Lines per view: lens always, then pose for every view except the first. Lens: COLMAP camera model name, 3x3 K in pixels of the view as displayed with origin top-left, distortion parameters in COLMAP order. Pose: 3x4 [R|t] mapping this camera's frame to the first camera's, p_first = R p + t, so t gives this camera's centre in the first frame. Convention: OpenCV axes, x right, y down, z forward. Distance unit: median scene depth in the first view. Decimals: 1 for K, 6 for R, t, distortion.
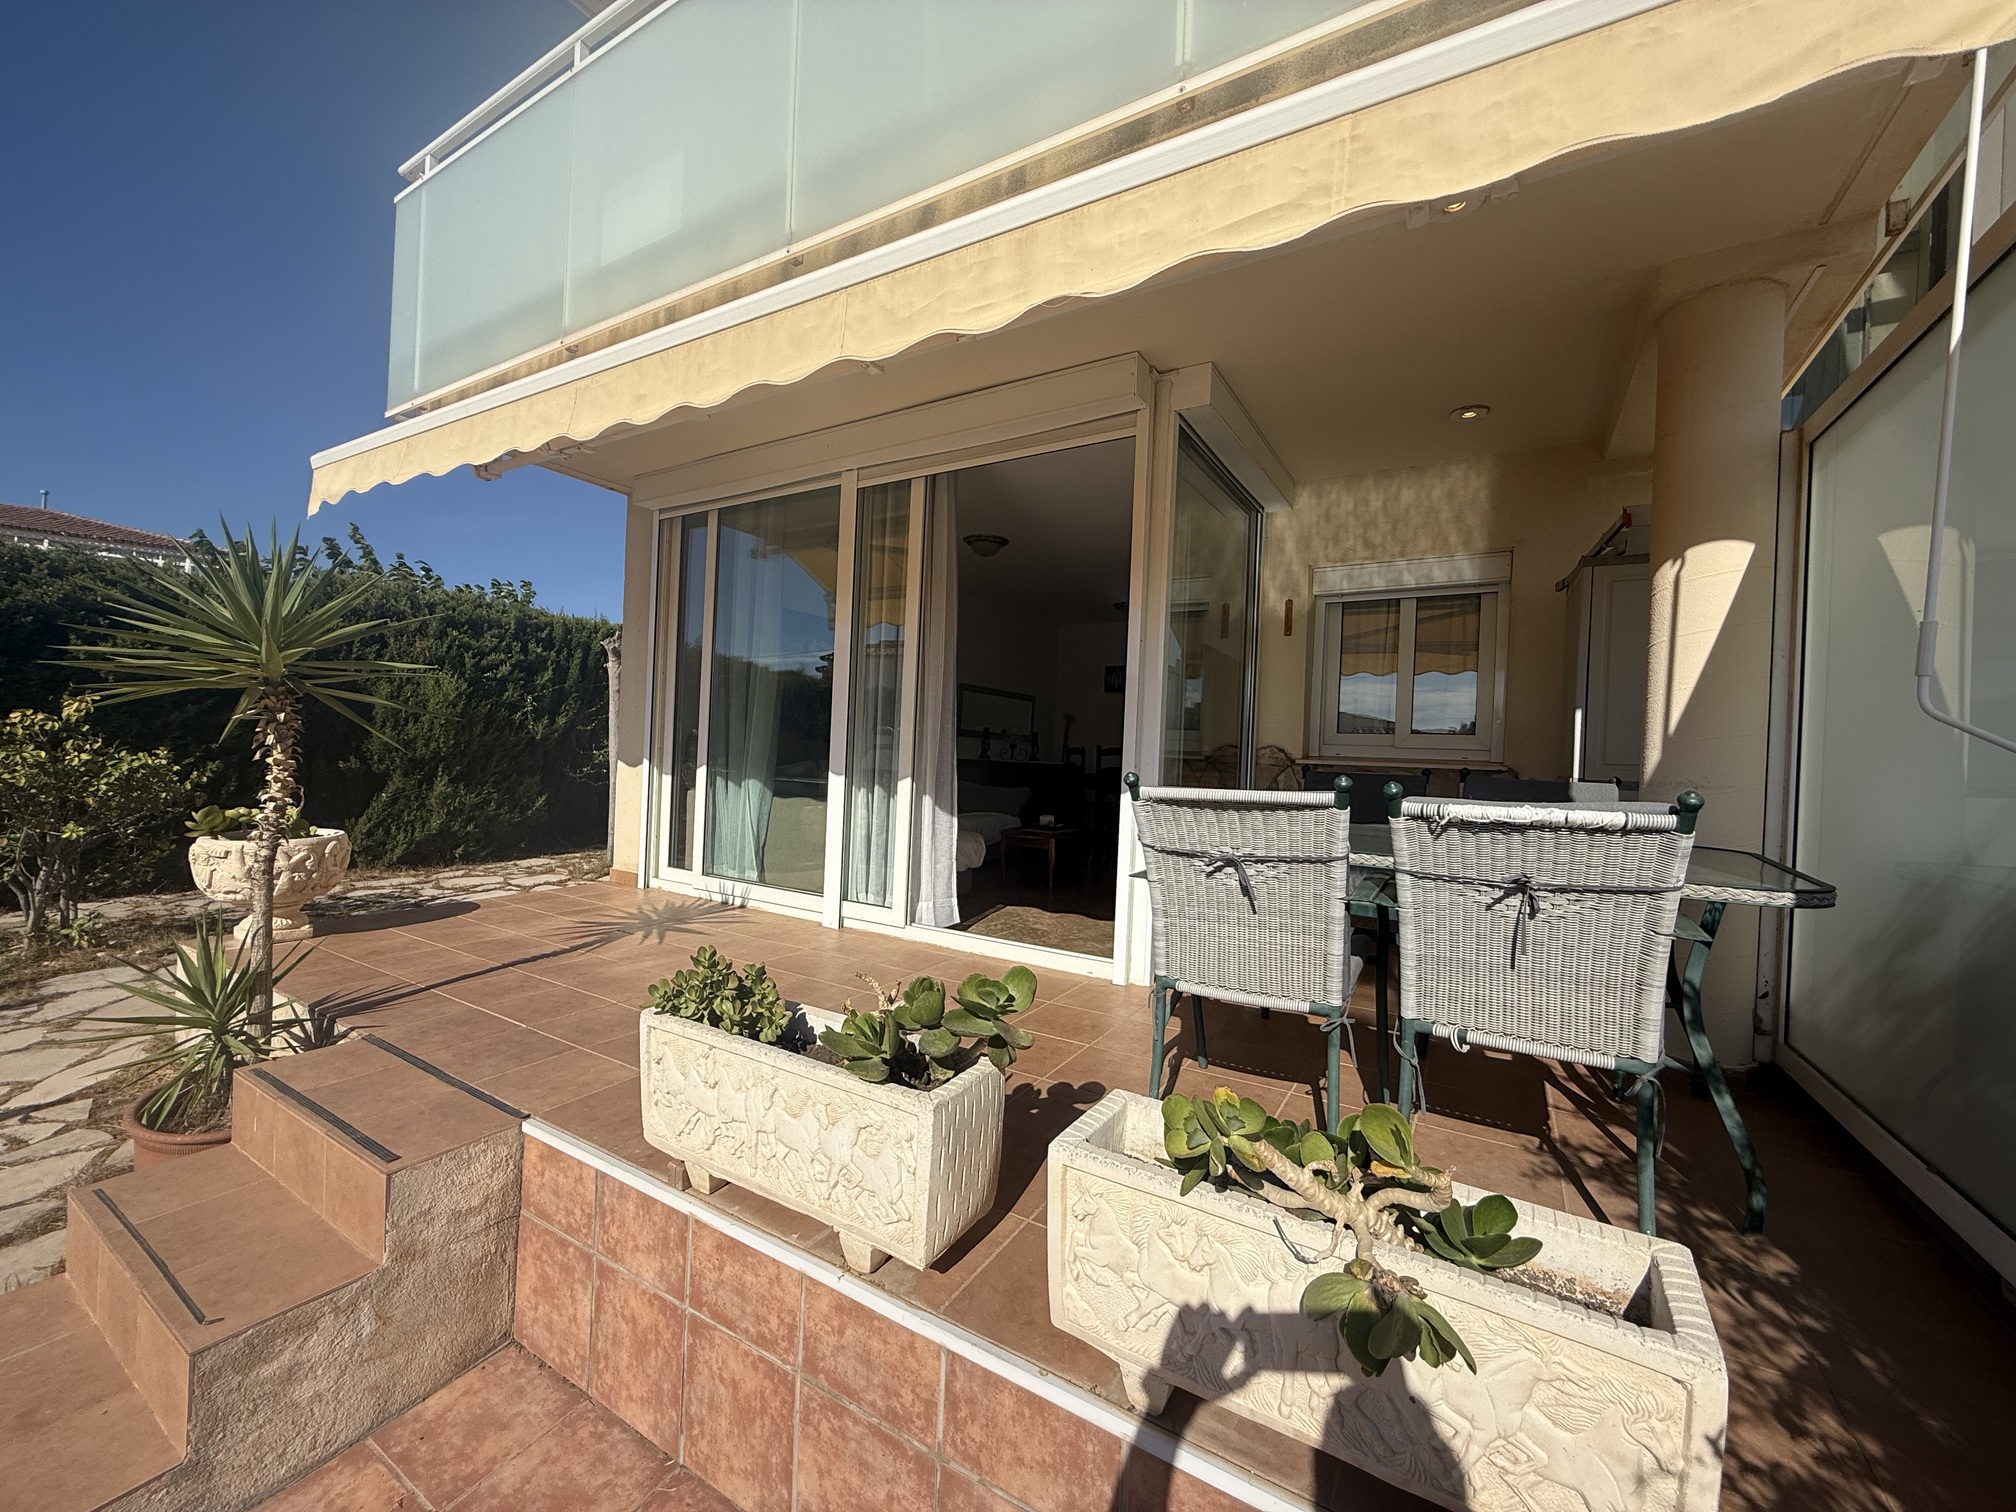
lens RADIAL K [[799.4, 0, 1000.6], [0, 799.4, 760.0], [0, 0, 1]] dist [0.001830, -0.000401]
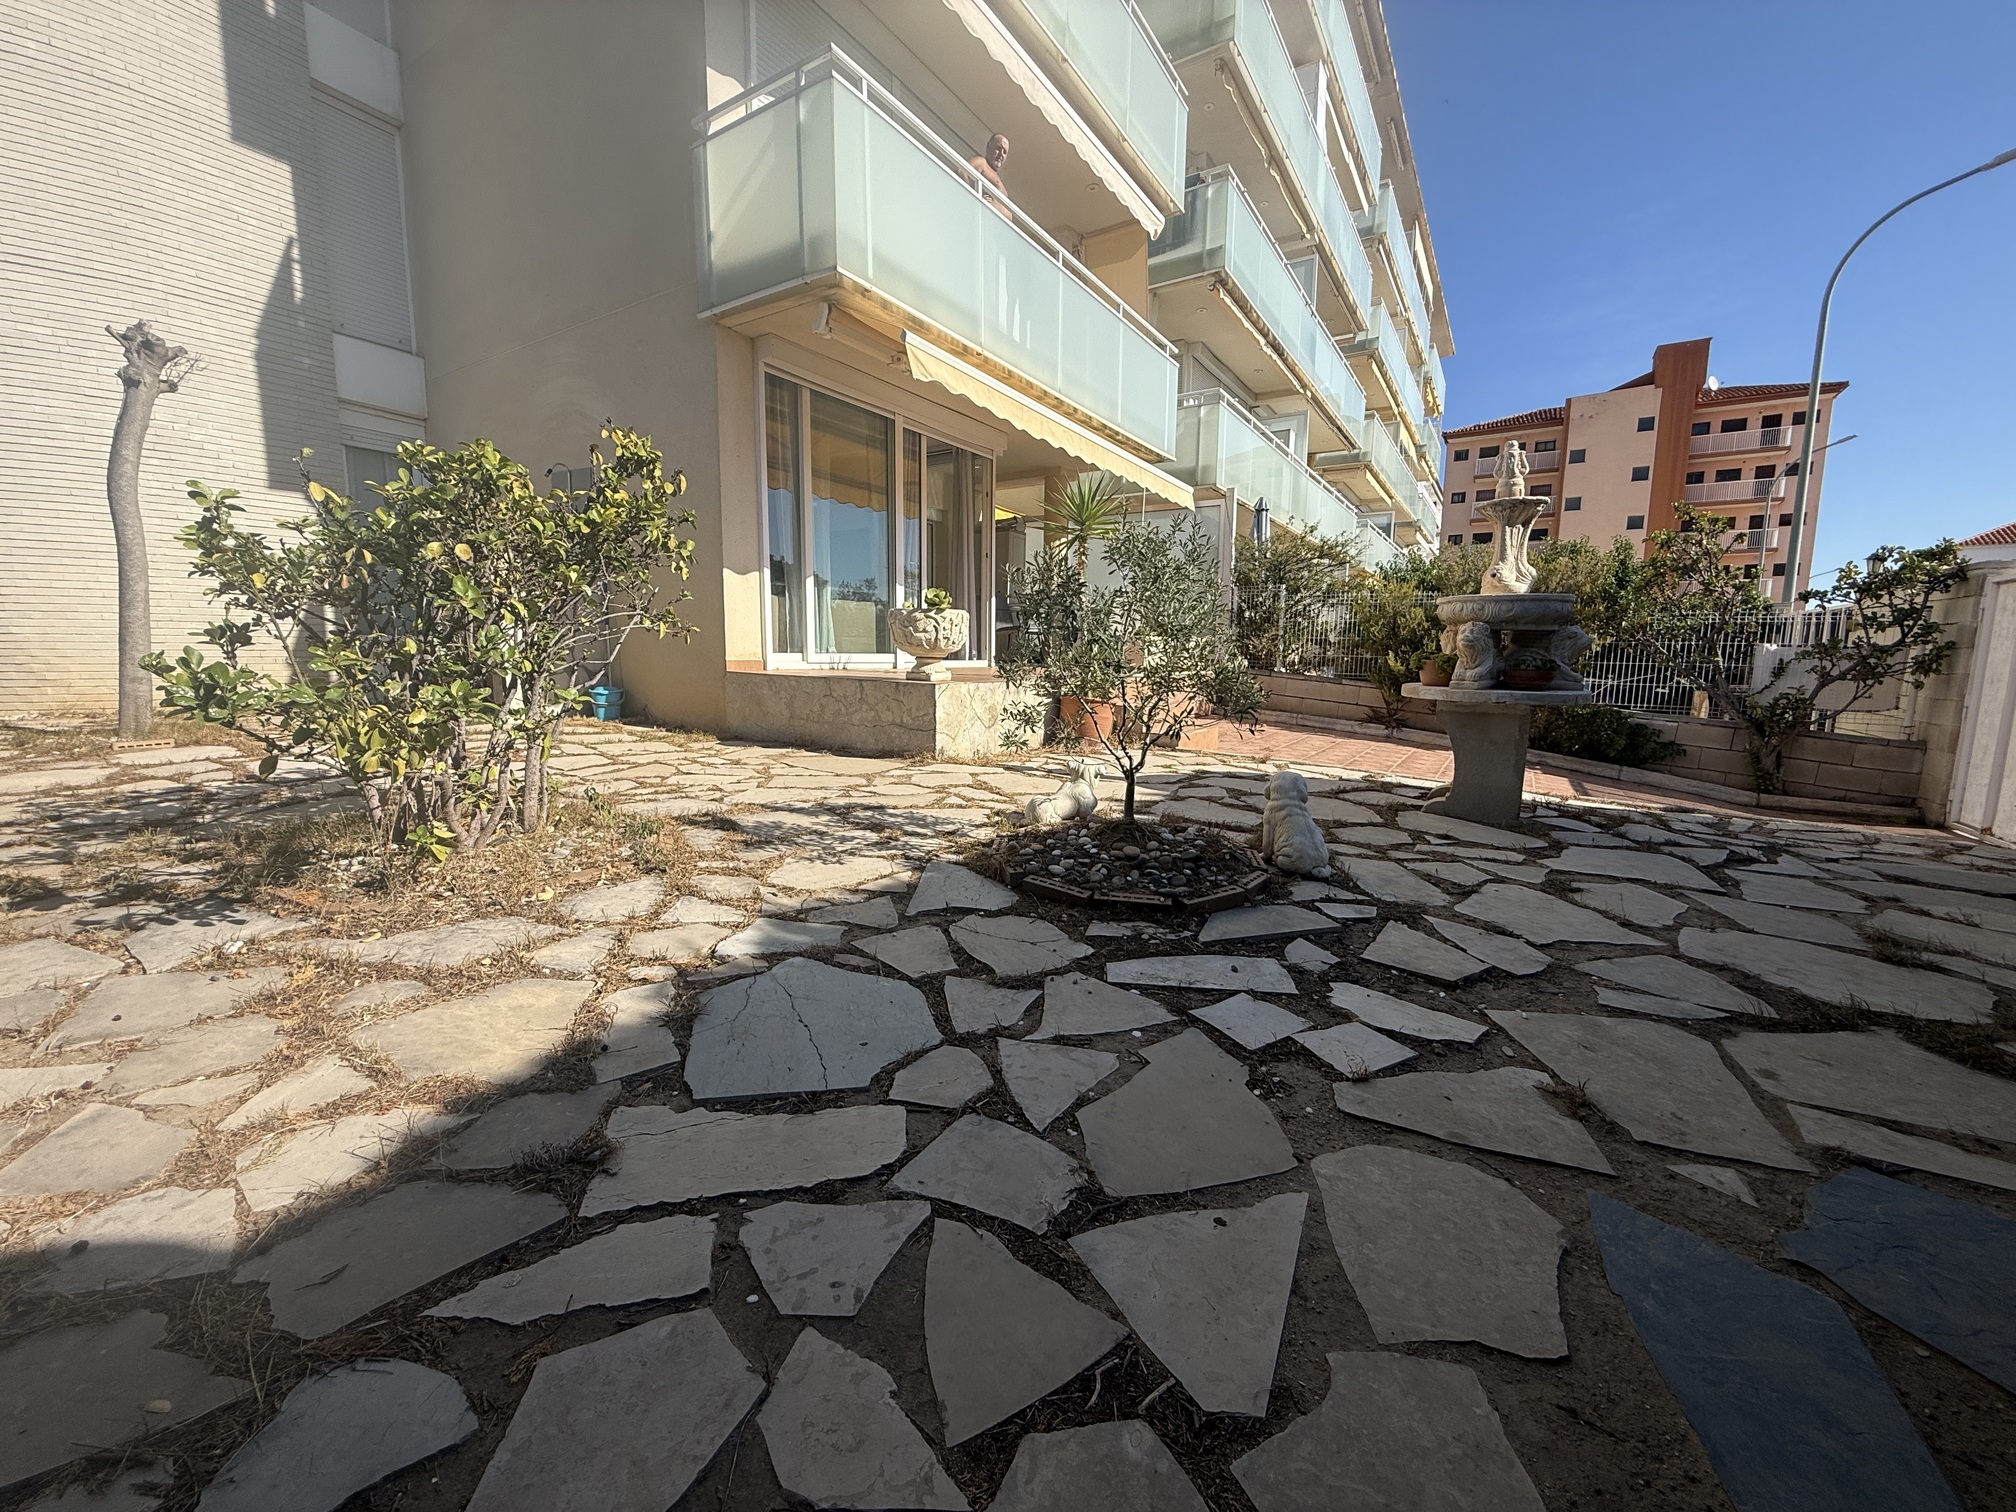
lens RADIAL K [[799.4, 0, 1006.9], [0, 799.4, 755.6], [0, 0, 1]] dist [0.001830, -0.000401]
pose [[0.014657, -0.166159, 0.985990, -2.073501], [-0.003531, 0.986081, 0.166227, 0.094413], [-0.999886, -0.005918, 0.013866, 0.704960]]
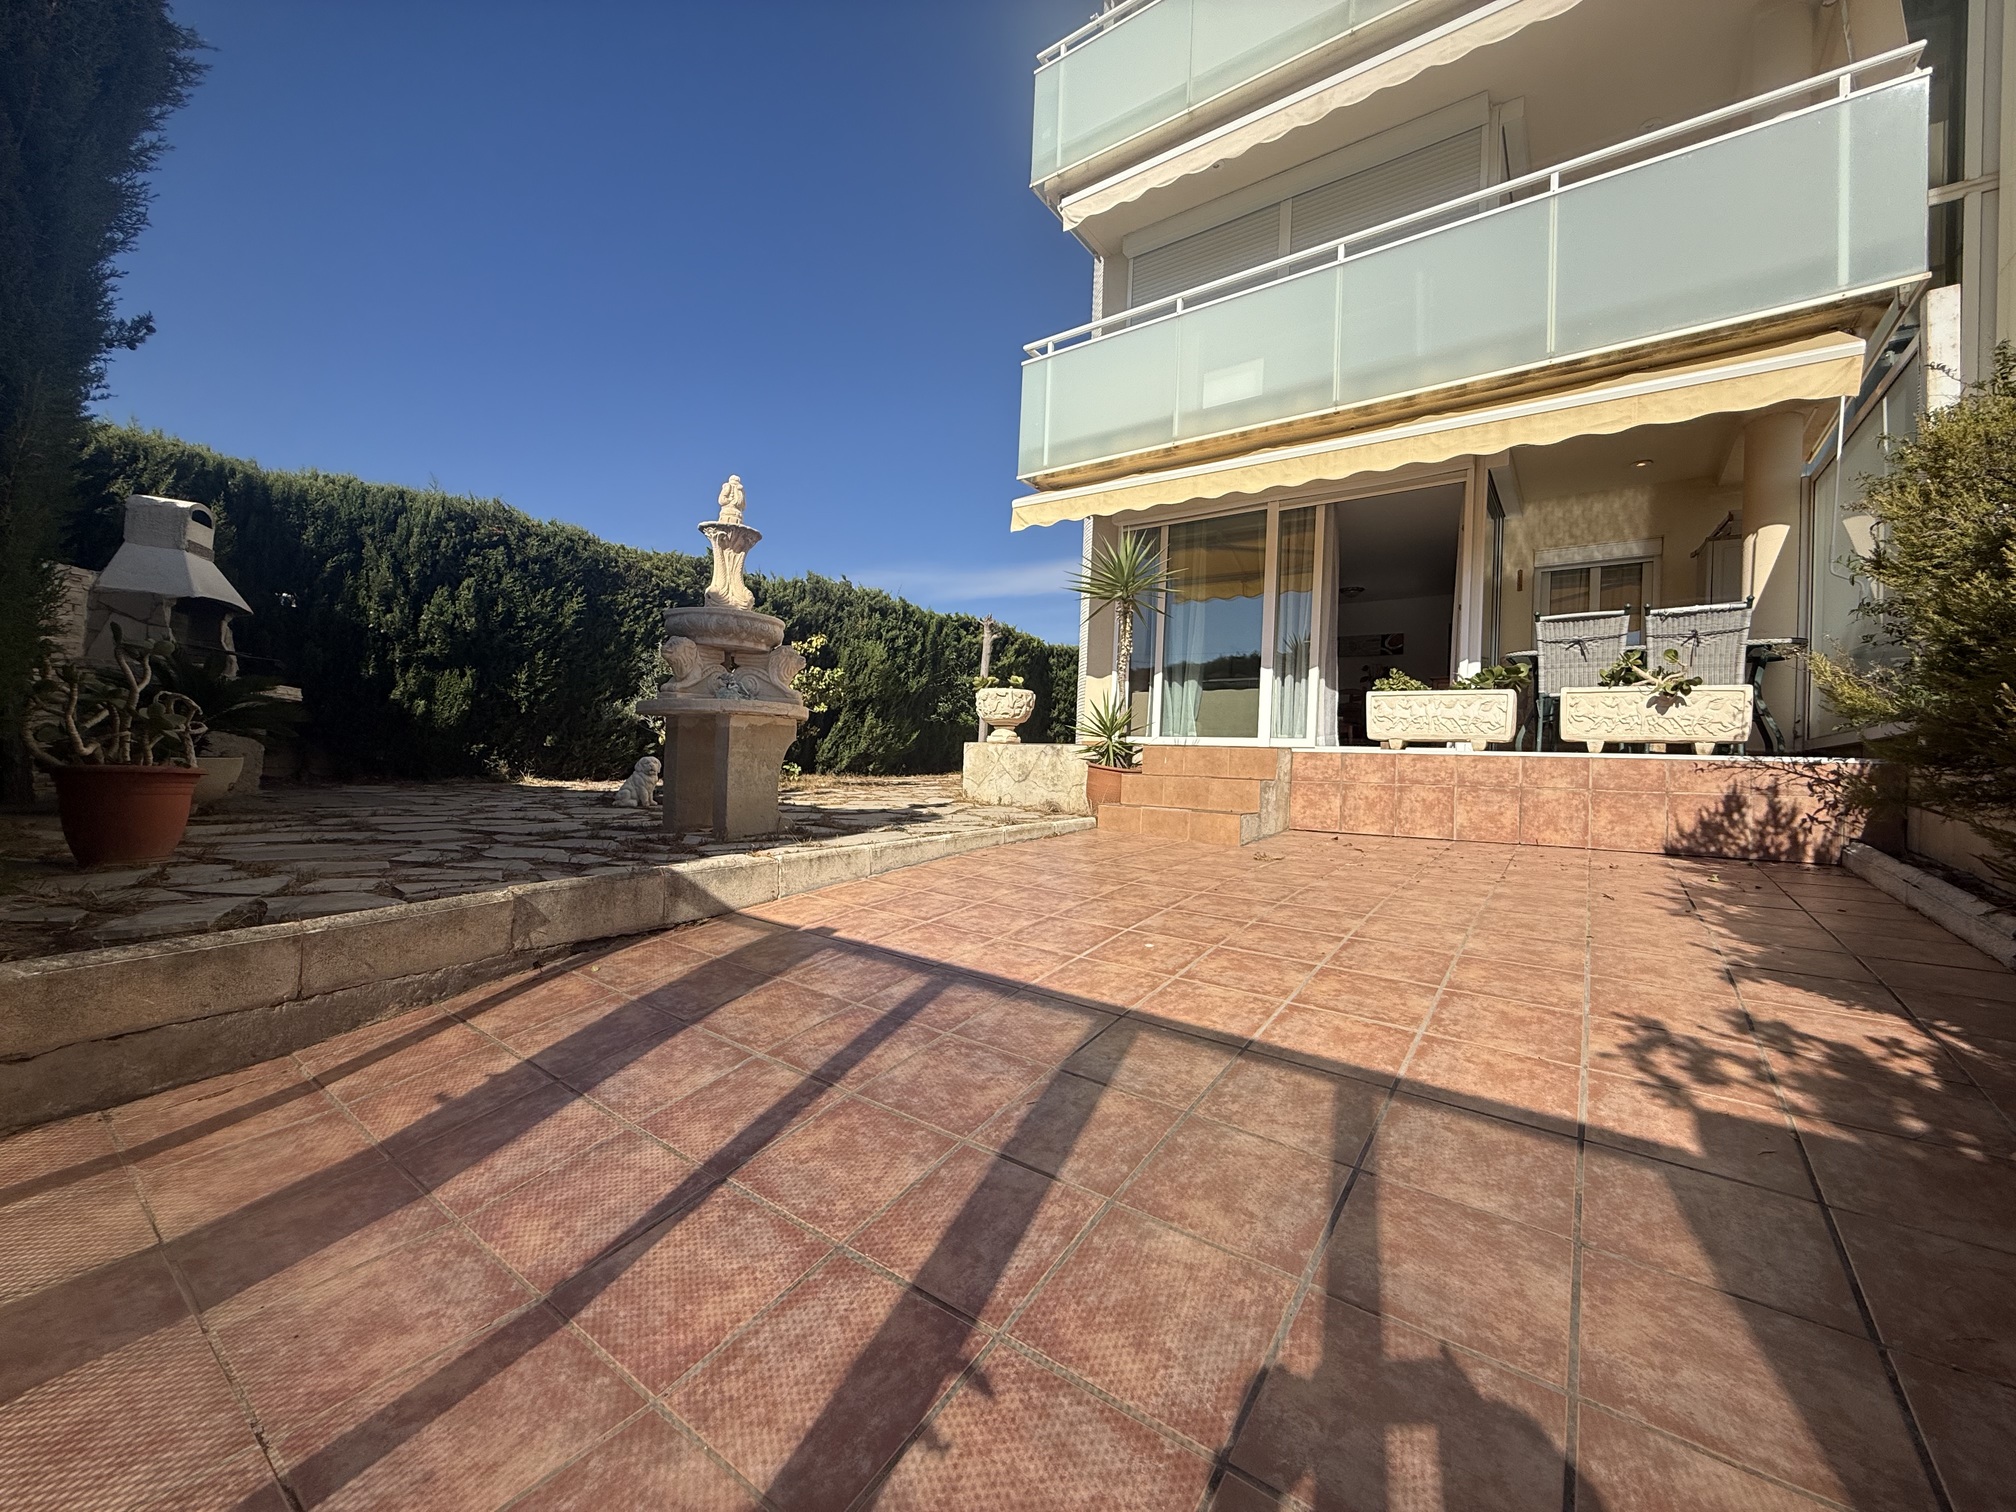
lens RADIAL K [[799.4, 0, 1000.7], [0, 799.4, 759.3], [0, 0, 1]] dist [0.001830, -0.000401]
pose [[0.996490, 0.001471, -0.083697, -0.647362], [-0.003381, 0.999737, -0.022682, 0.265389], [0.083642, 0.022885, 0.996233, -0.843474]]
